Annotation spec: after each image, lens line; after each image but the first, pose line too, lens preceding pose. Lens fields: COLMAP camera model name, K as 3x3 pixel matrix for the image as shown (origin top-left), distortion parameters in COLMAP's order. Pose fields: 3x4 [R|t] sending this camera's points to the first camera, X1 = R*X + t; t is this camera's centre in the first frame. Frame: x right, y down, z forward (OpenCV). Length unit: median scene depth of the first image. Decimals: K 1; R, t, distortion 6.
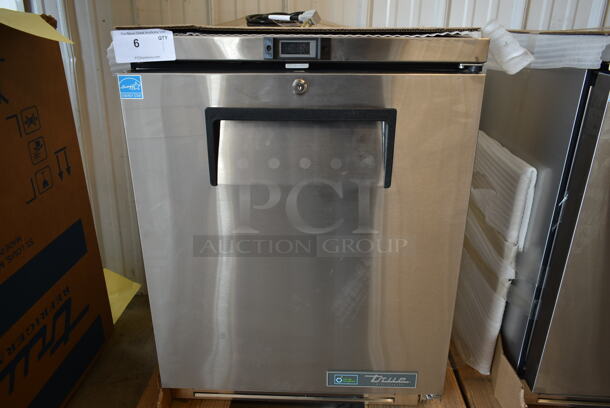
lens RADIAL K [[468.8, 0, 308.2], [0, 468.8, 204.0], [0, 0, 1]] dist [-0.026252, 0.011853]
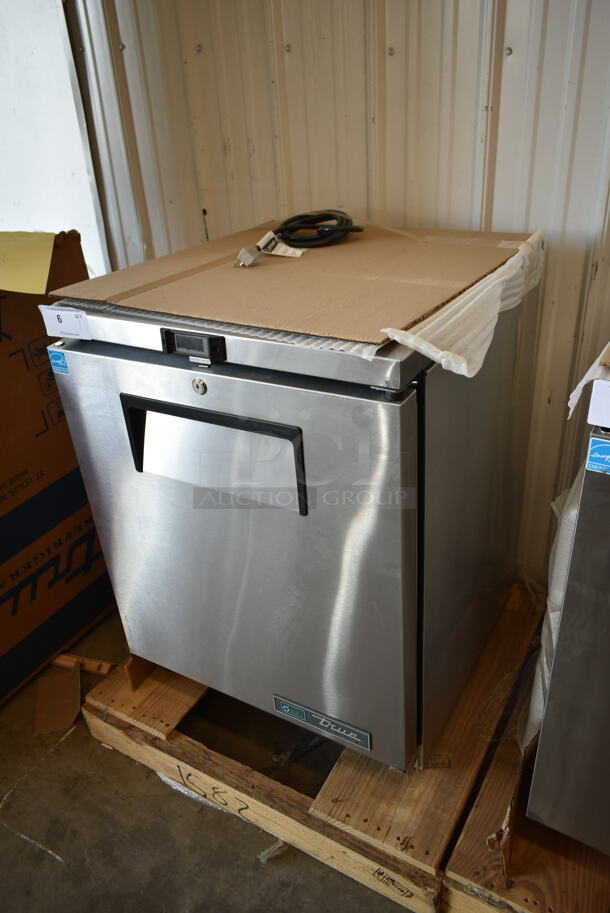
lens RADIAL K [[701.7, 0, 306.0], [0, 701.7, 456.3], [0, 0, 1]] dist [-0.026252, 0.011853]
pose [[0.876623, 0.173686, -0.448737, 0.575489], [-0.100819, 0.978180, 0.181655, -0.292497], [0.470496, -0.114002, 0.875007, -0.023599]]
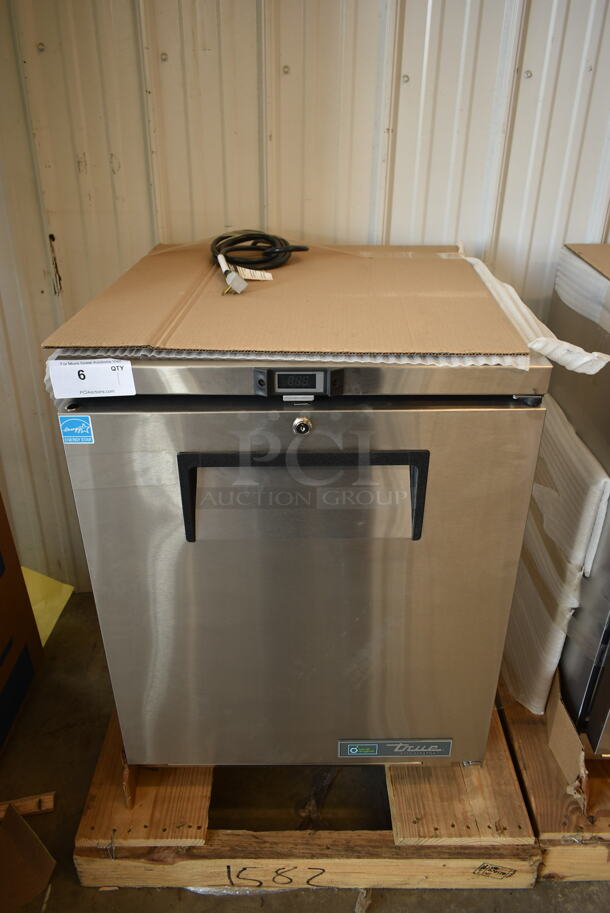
lens RADIAL K [[701.7, 0, 310.3], [0, 701.7, 454.3], [0, 0, 1]] dist [-0.026252, 0.011853]
pose [[0.999197, -0.023481, 0.032450, -0.034082], [0.018913, 0.990728, 0.134541, -0.279132], [-0.035308, -0.133819, 0.990377, -0.101350]]
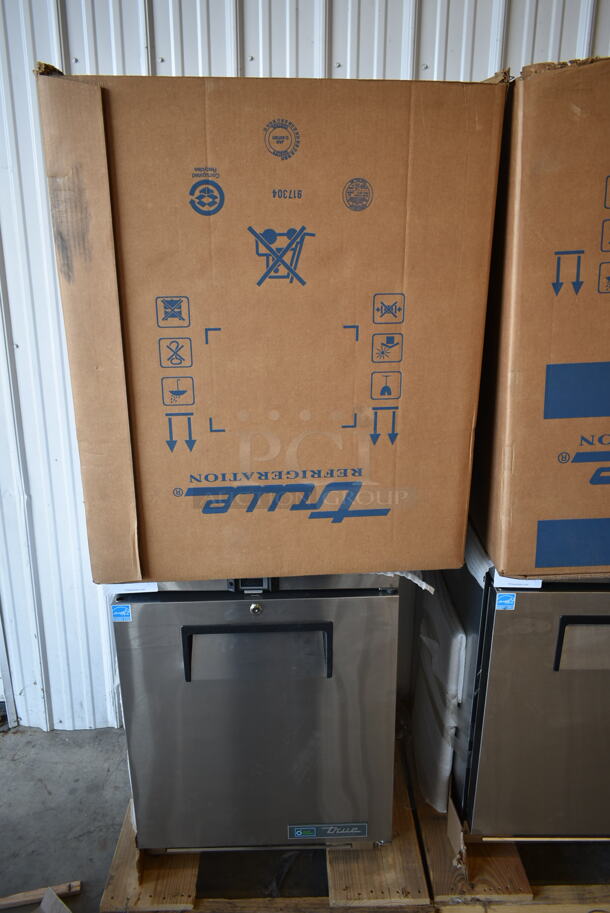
lens RADIAL K [[701.7, 0, 309.4], [0, 701.7, 459.5], [0, 0, 1]] dist [-0.026252, 0.011853]
pose [[0.998395, -0.029813, 0.048159, 0.036774], [0.032669, 0.997686, -0.059628, -0.419440], [-0.046269, 0.061106, 0.997058, -0.730933]]
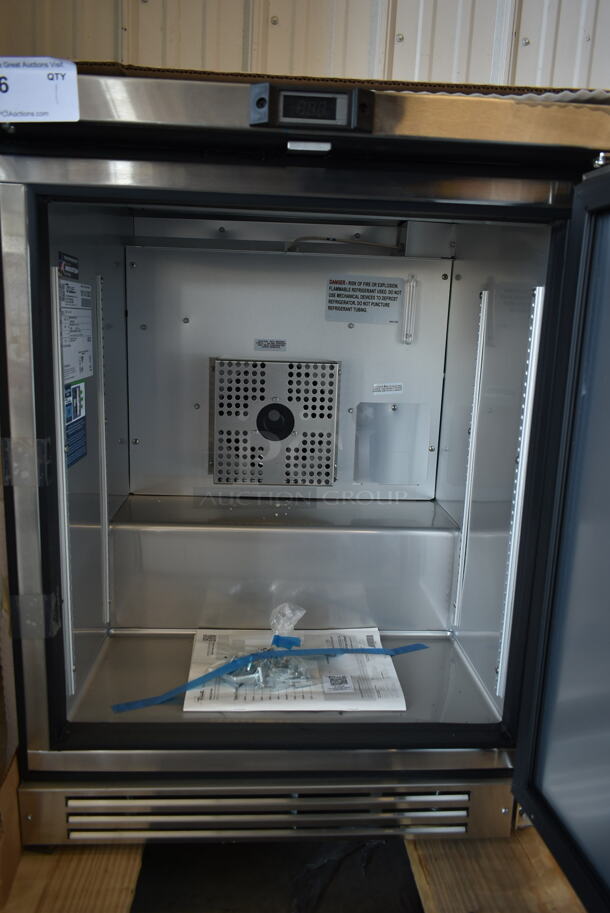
lens RADIAL K [[701.7, 0, 307.4], [0, 701.7, 454.1], [0, 0, 1]] dist [-0.026252, 0.011853]
pose [[0.994465, 0.011394, 0.104453, -0.083085], [0.005730, 0.986742, -0.162198, 0.145640], [-0.104916, 0.161898, 0.981214, 0.208900]]
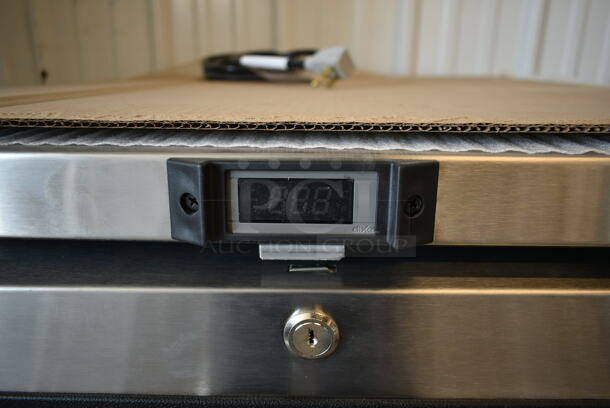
lens RADIAL K [[468.8, 0, 311.8], [0, 468.8, 207.1], [0, 0, 1]] dist [-0.026252, 0.011853]
pose [[0.999996, -0.002147, -0.001699, -0.013825], [0.002049, 0.998442, -0.055753, -0.239699], [0.001816, 0.055749, 0.998443, 0.568920]]
